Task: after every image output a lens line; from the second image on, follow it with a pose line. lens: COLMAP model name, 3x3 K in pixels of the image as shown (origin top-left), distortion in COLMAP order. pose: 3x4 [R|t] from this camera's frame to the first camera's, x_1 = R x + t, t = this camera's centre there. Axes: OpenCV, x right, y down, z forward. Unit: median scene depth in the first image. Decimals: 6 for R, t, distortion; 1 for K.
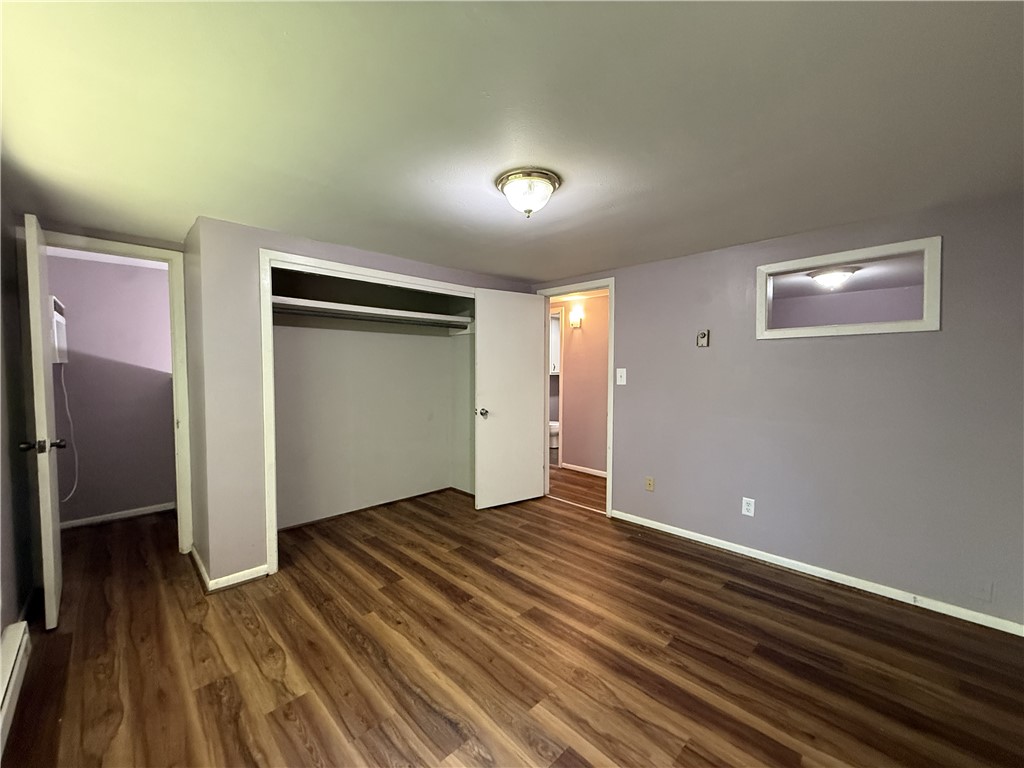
lens RADIAL K [[406.9, 0, 508.1], [0, 406.9, 386.7], [0, 0, 1]] dist [-0.000244, 0.000231]
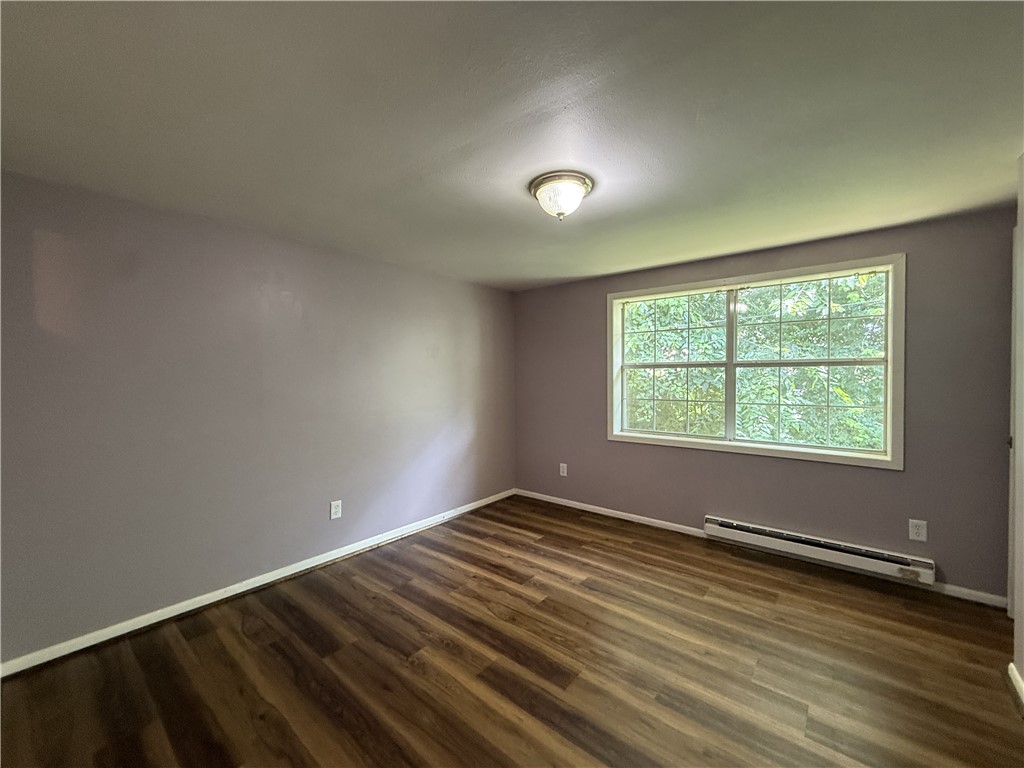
lens RADIAL K [[406.9, 0, 508.1], [0, 406.9, 386.7], [0, 0, 1]] dist [-0.000244, 0.000231]
pose [[-0.994353, 0.007762, -0.105840, 0.306500], [0.000206, 0.997461, 0.071219, -0.079711], [0.106124, 0.070795, -0.991829, 2.125851]]
